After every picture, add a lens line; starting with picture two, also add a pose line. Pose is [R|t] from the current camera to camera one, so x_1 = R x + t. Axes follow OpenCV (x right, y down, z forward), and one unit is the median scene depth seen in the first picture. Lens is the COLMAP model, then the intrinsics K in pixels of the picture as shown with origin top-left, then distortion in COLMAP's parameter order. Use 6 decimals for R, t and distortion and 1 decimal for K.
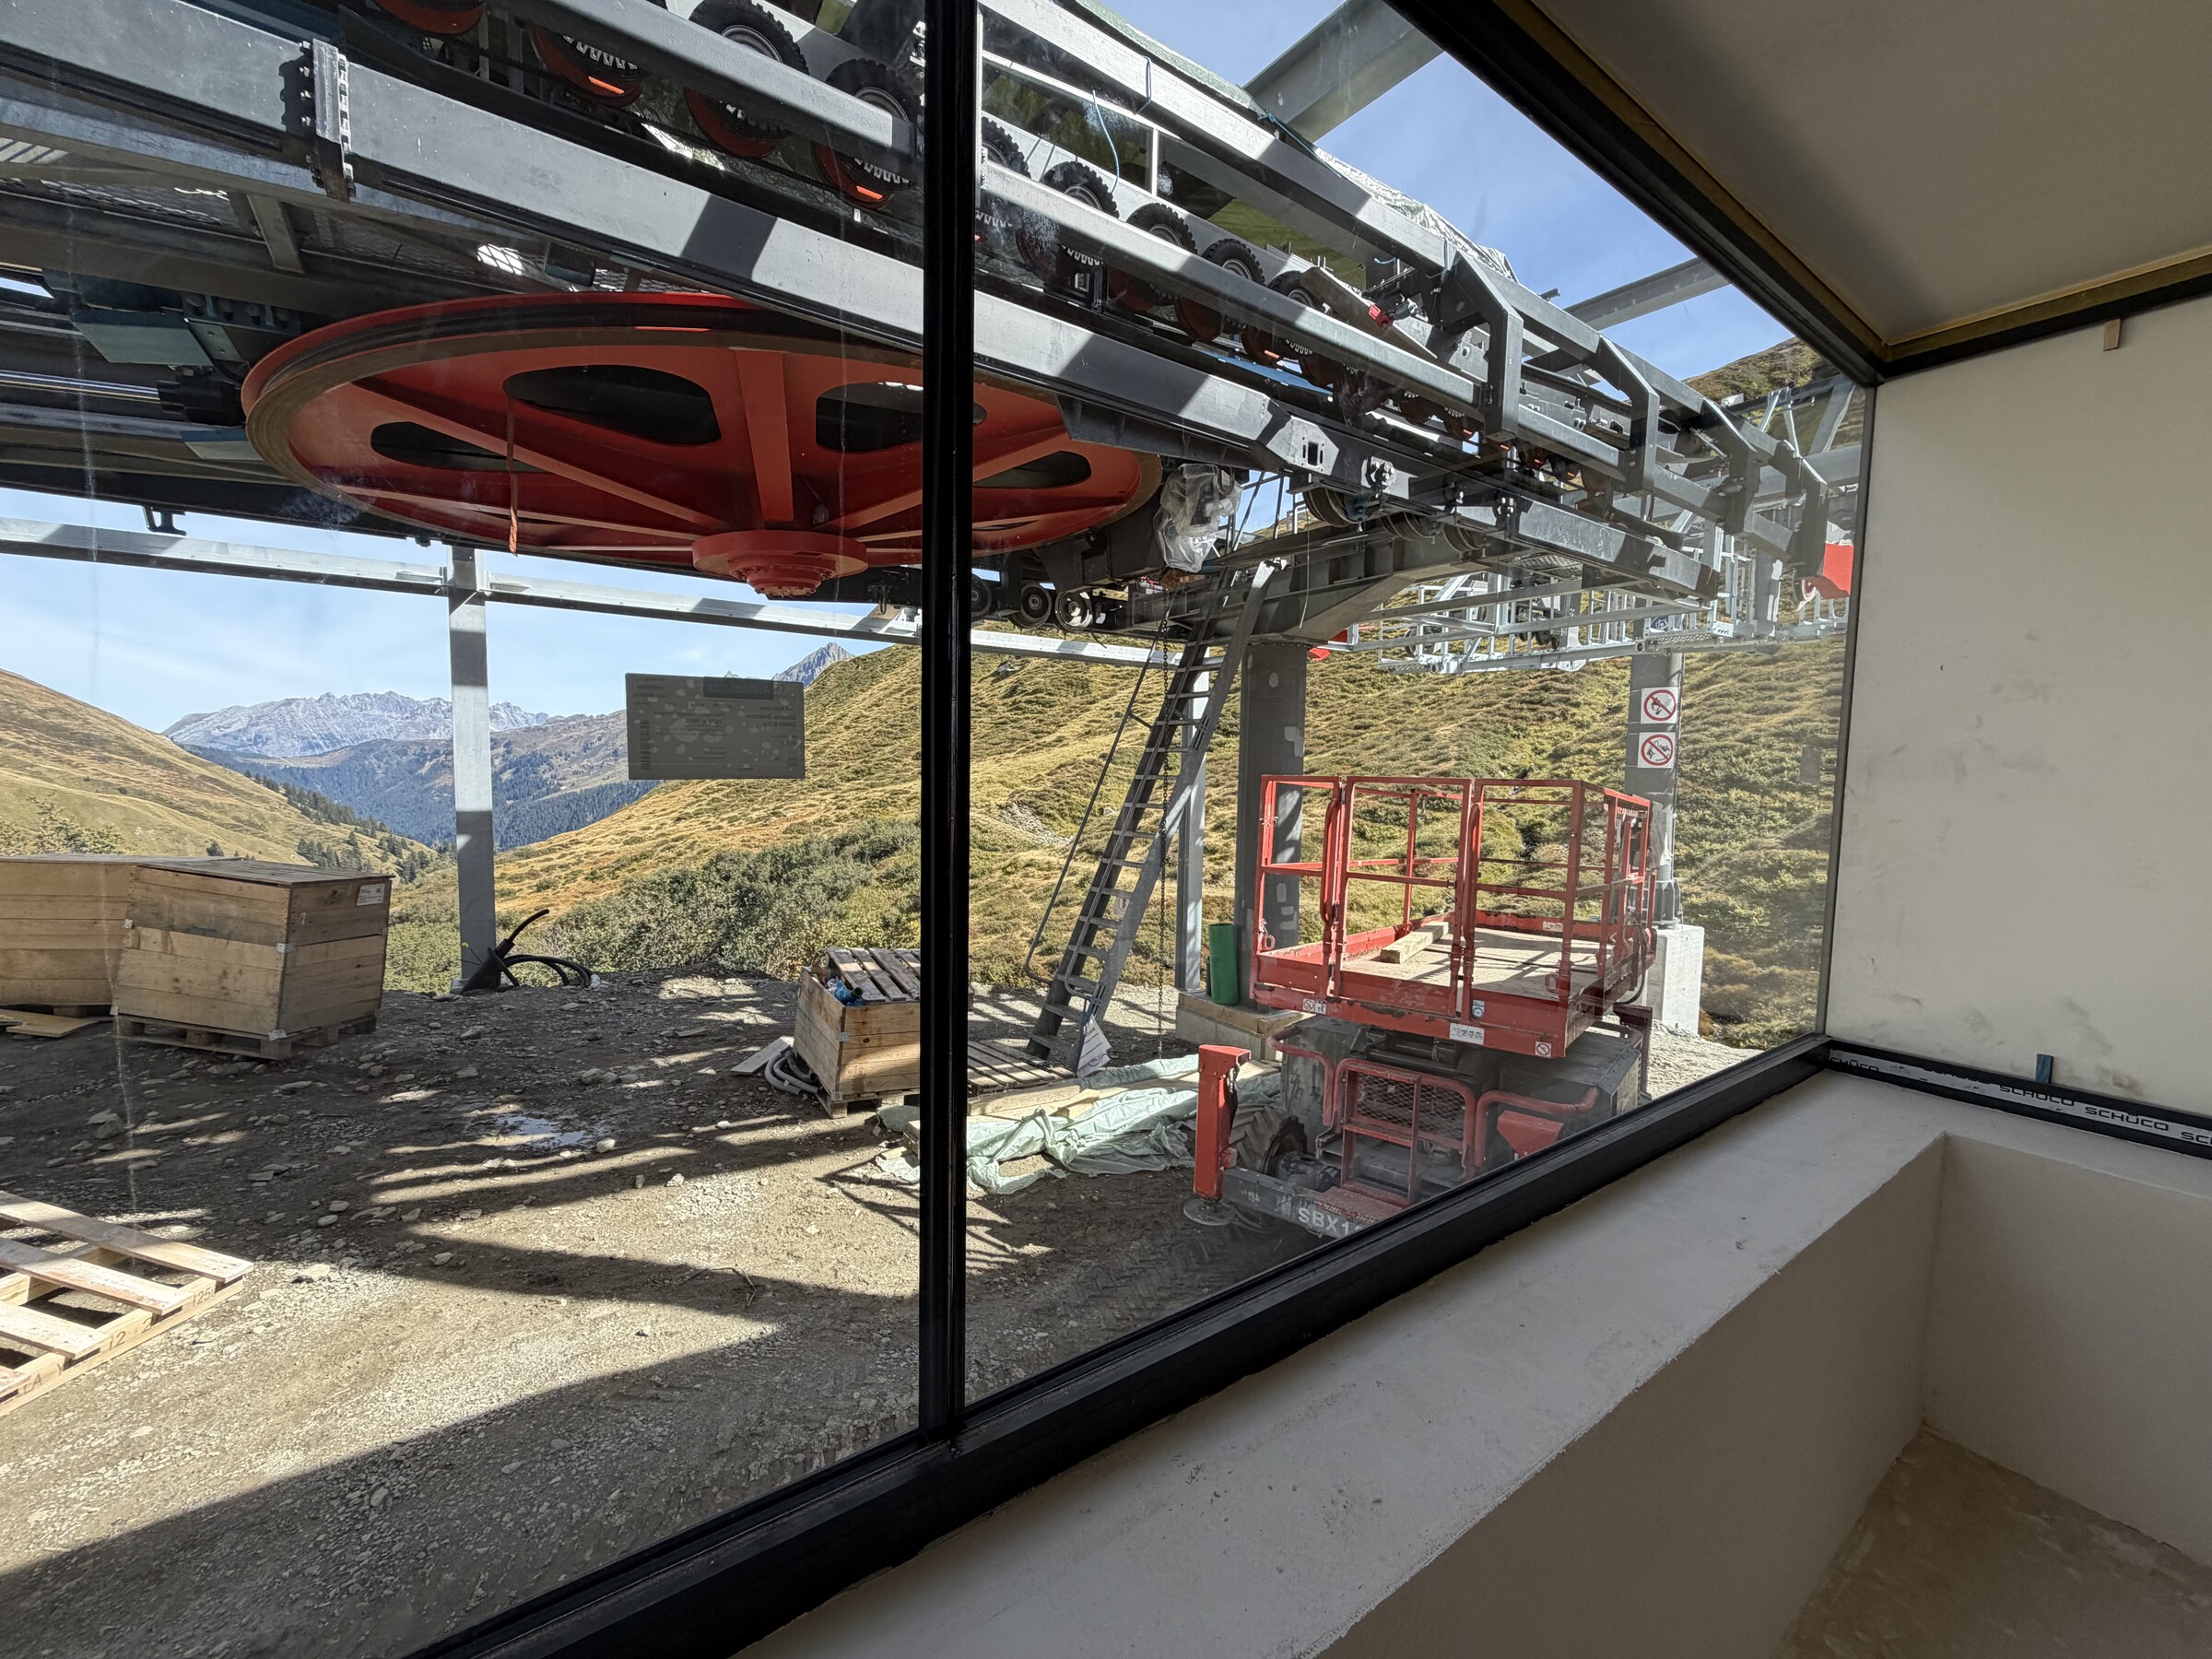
lens RADIAL K [[879.8, 0, 1099.3], [0, 879.8, 828.9], [0, 0, 1]] dist [0.000483, -0.000275]
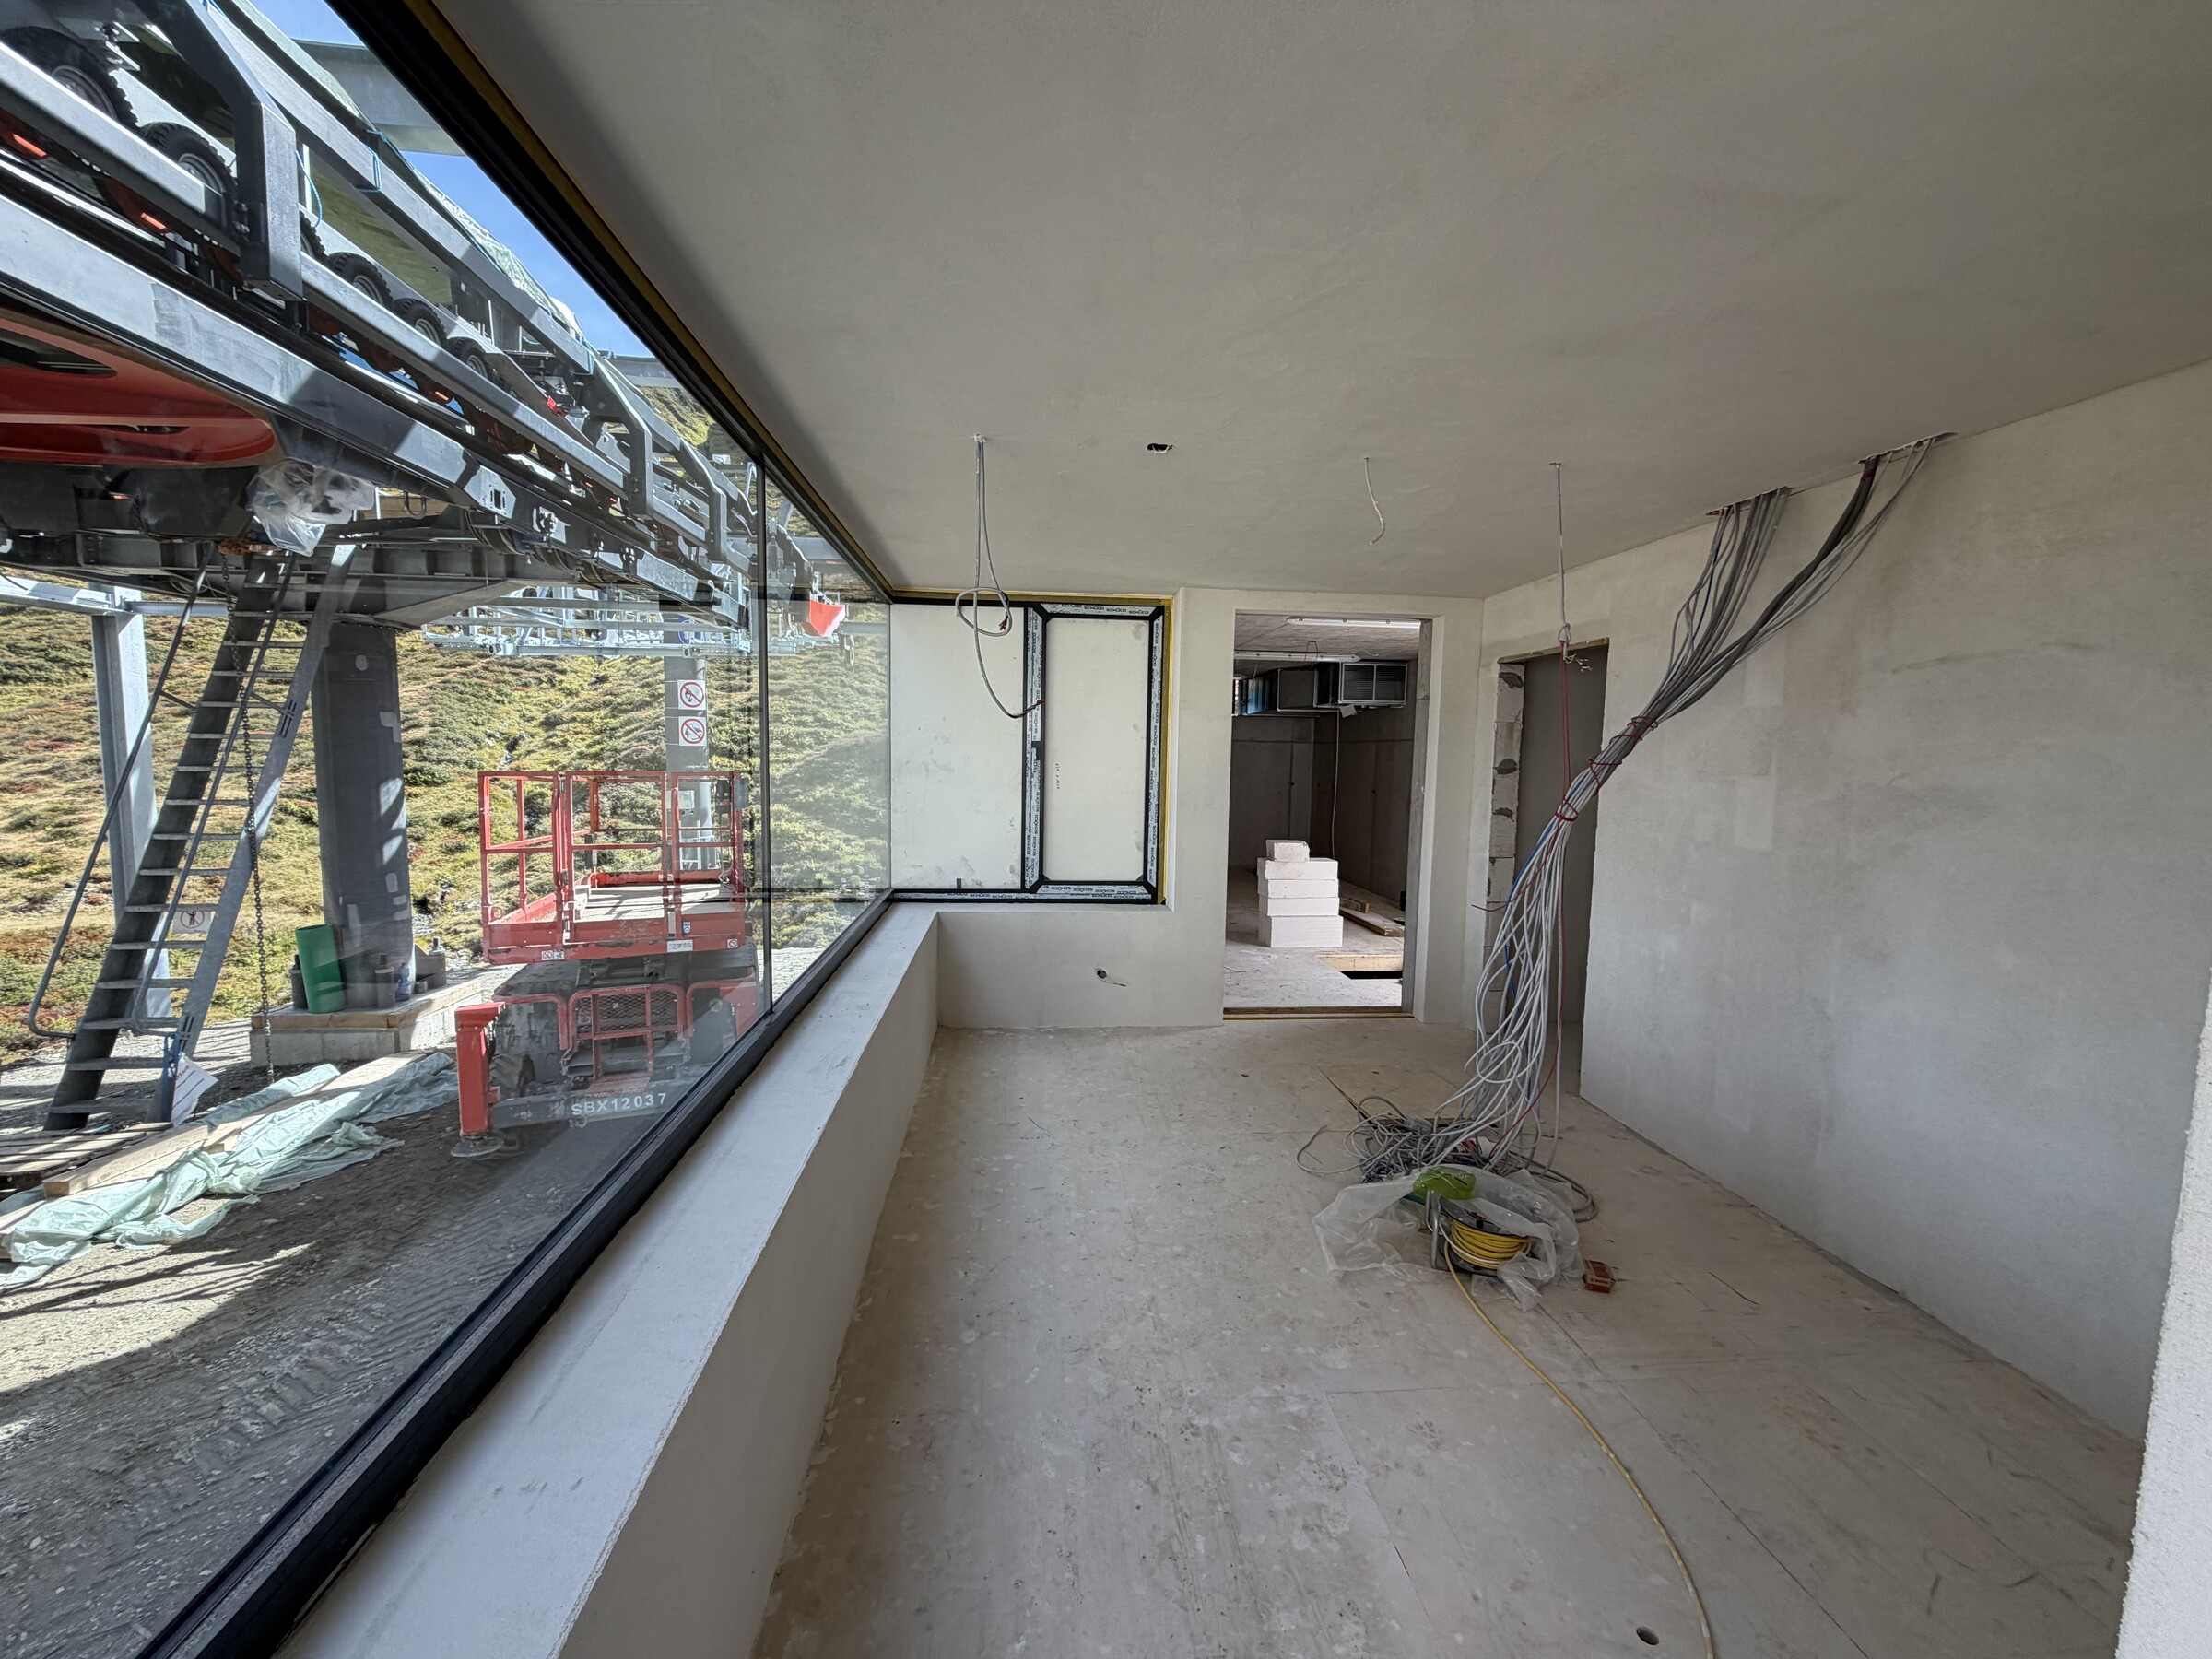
lens RADIAL K [[879.8, 0, 1098.9], [0, 879.8, 832.1], [0, 0, 1]] dist [0.000483, -0.000275]
pose [[0.501188, -0.089664, 0.860681, -0.196698], [0.053626, 0.995924, 0.072526, -0.010325], [-0.863675, 0.009806, 0.503953, -0.140600]]
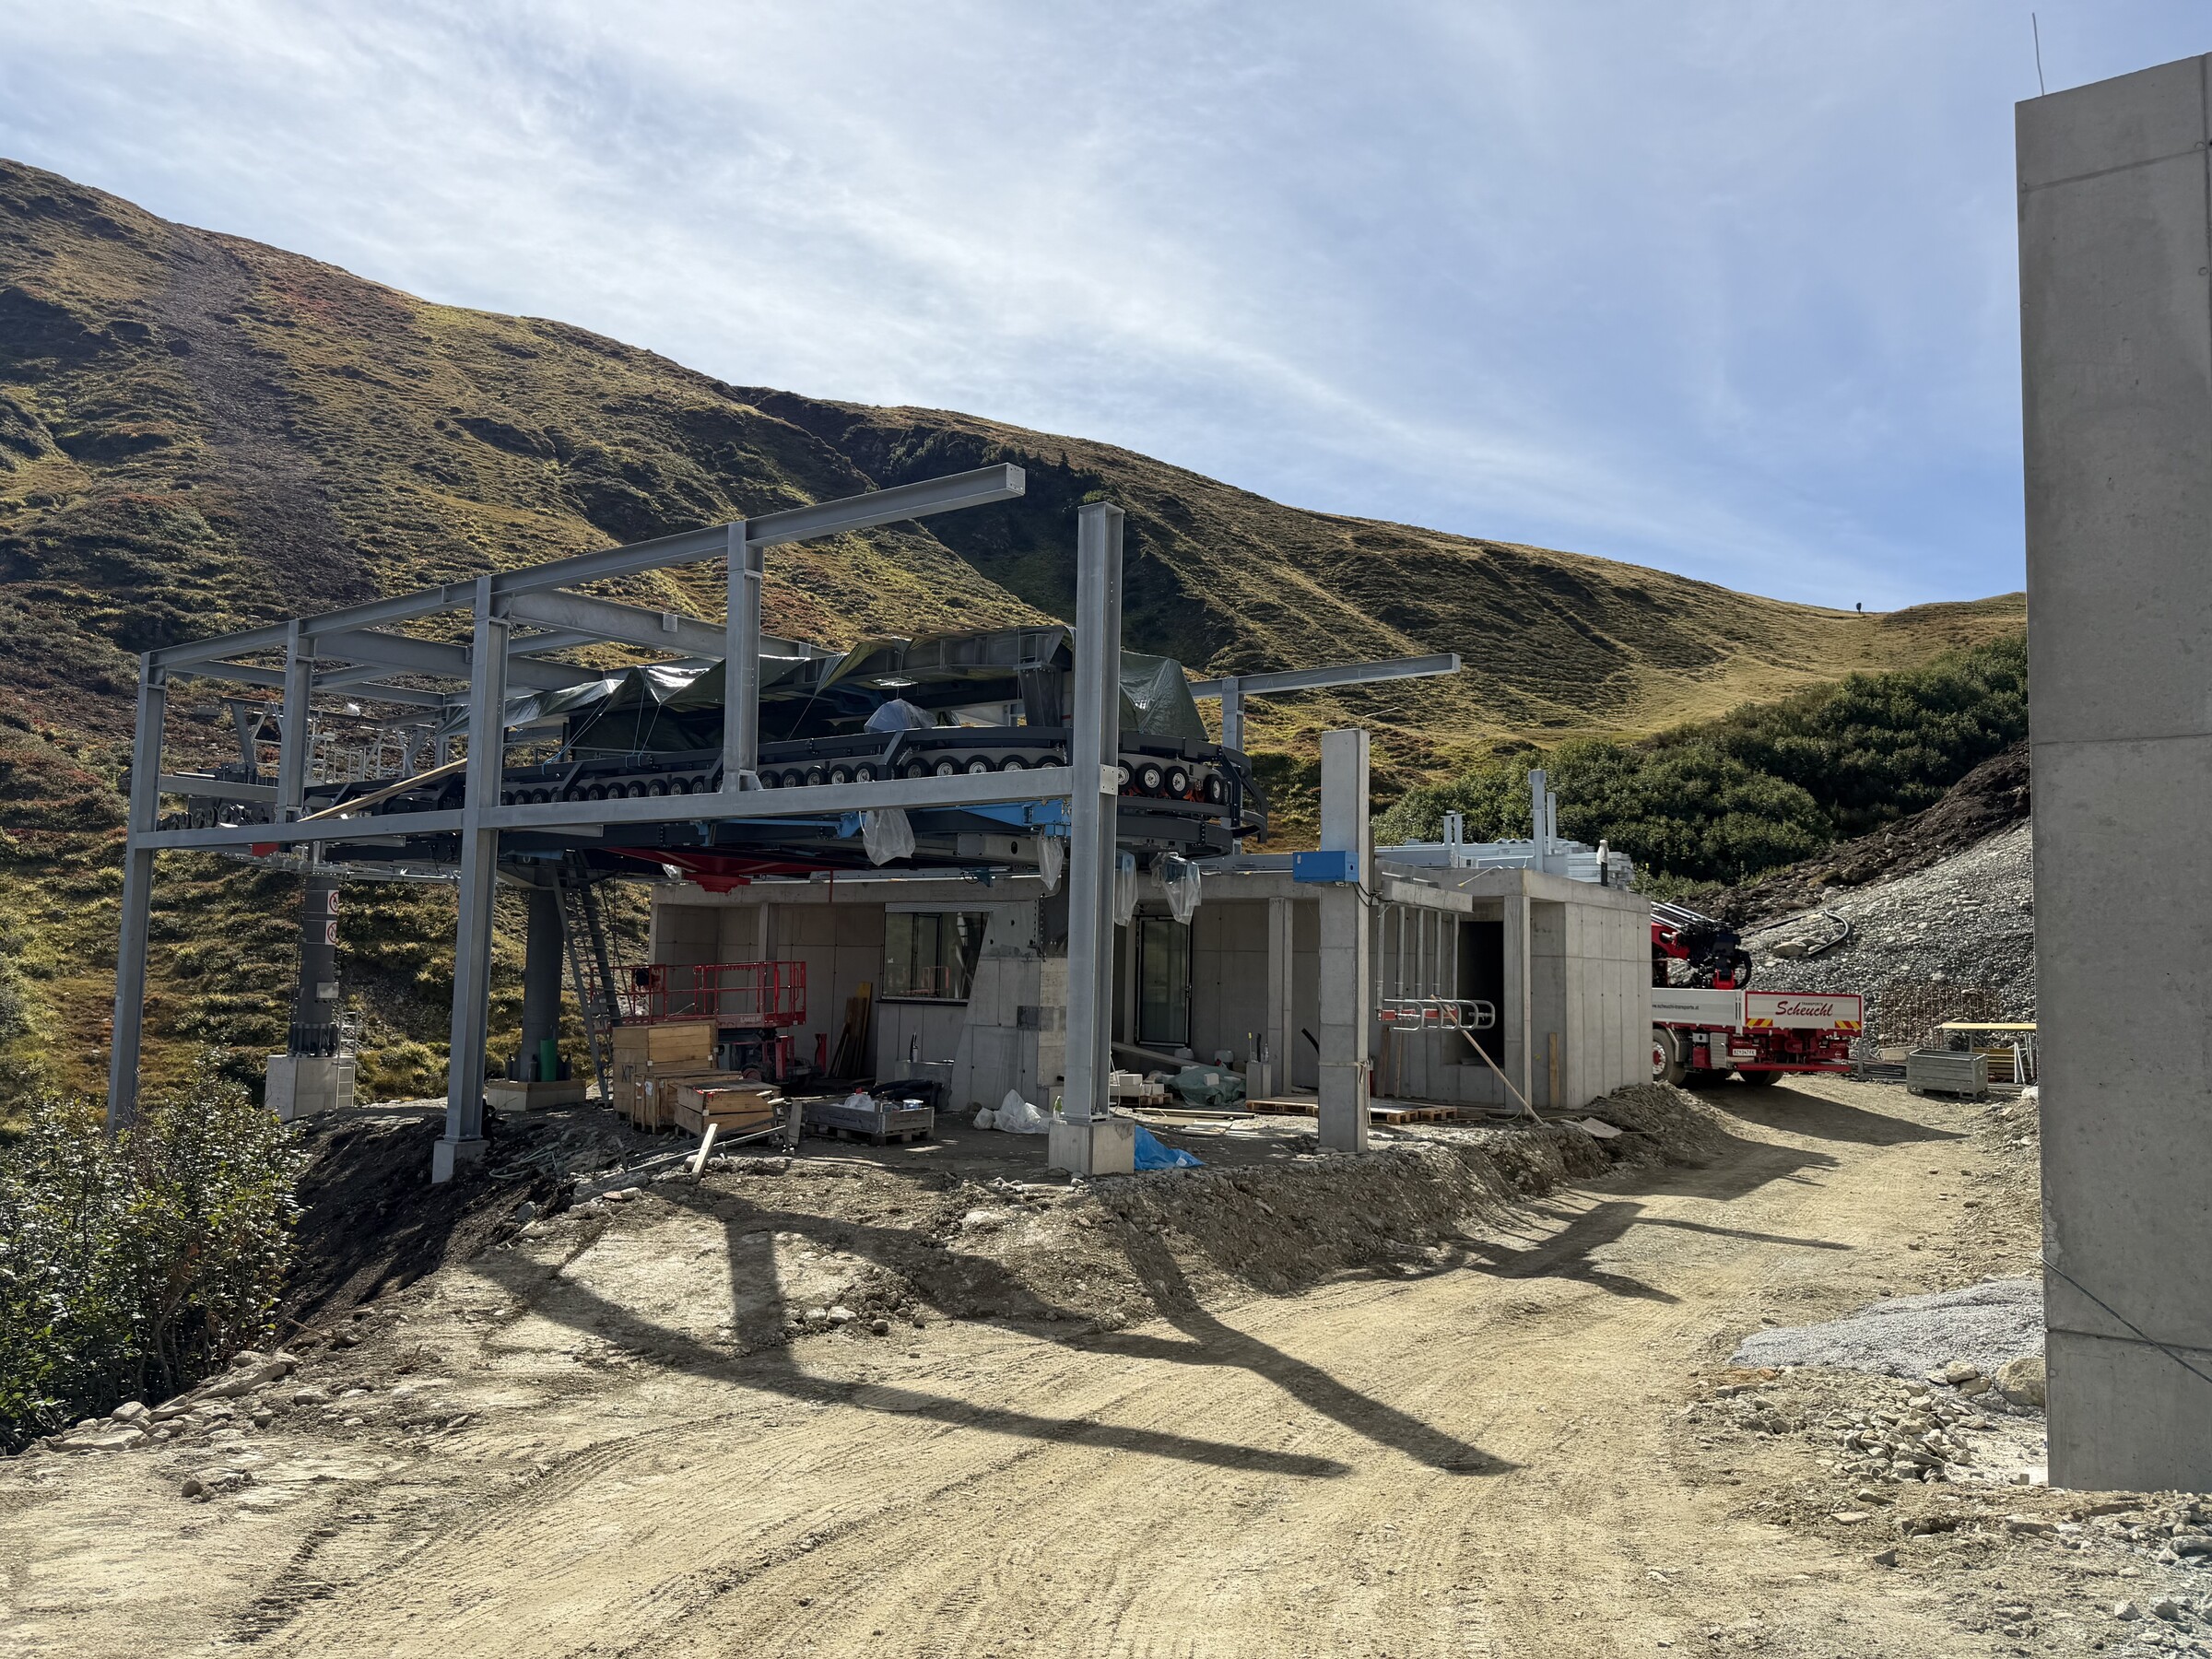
lens RADIAL K [[1550.9, 0, 1083.8], [0, 1550.9, 849.4], [0, 0, 1]] dist [0.093746, -0.135446]
pose [[-0.313616, 0.045685, 0.948450, -2.904084], [0.037774, 0.998652, -0.035613, -0.112767], [-0.948798, 0.024658, -0.314919, 0.826286]]
